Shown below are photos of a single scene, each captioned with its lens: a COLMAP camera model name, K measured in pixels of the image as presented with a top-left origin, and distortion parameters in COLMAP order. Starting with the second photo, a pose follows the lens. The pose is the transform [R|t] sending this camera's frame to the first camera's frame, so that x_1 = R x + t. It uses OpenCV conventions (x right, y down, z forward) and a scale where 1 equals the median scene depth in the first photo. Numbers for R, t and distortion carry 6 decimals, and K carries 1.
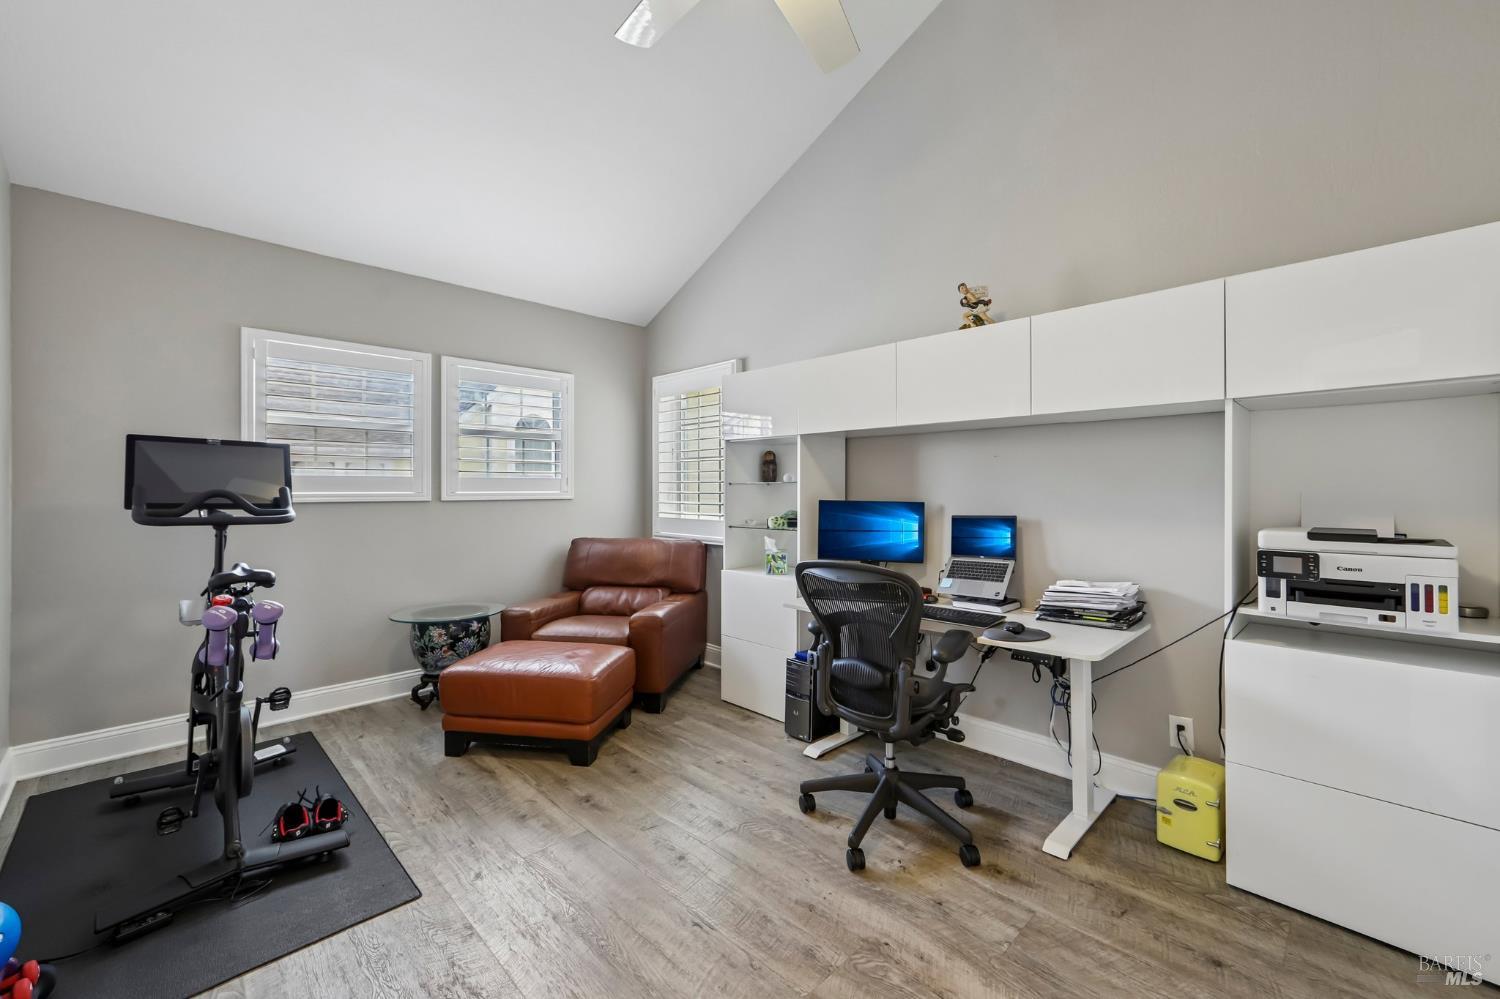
lens RADIAL K [[613.4, 0, 759.3], [0, 613.4, 493.1], [0, 0, 1]] dist [-0.000498, 0.000140]
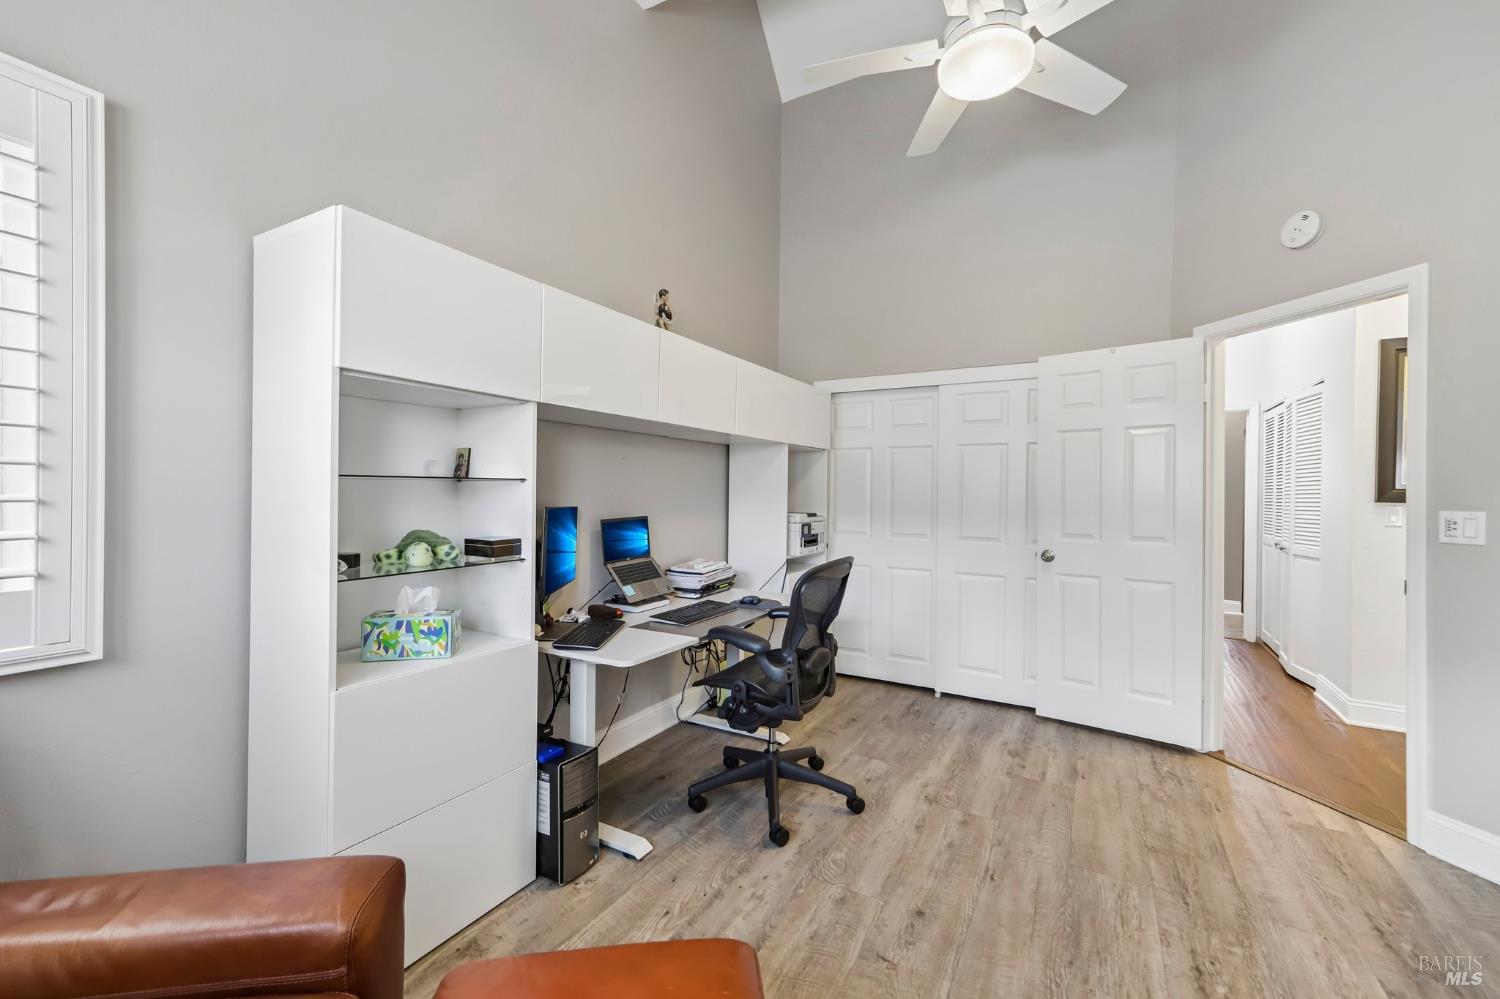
lens RADIAL K [[613.4, 0, 759.3], [0, 613.4, 493.1], [0, 0, 1]] dist [-0.000498, 0.000140]
pose [[-0.284804, -0.002023, 0.958584, -1.012672], [-0.001422, 0.999998, 0.001687, -0.009654], [-0.958585, -0.000883, -0.284806, 1.651028]]
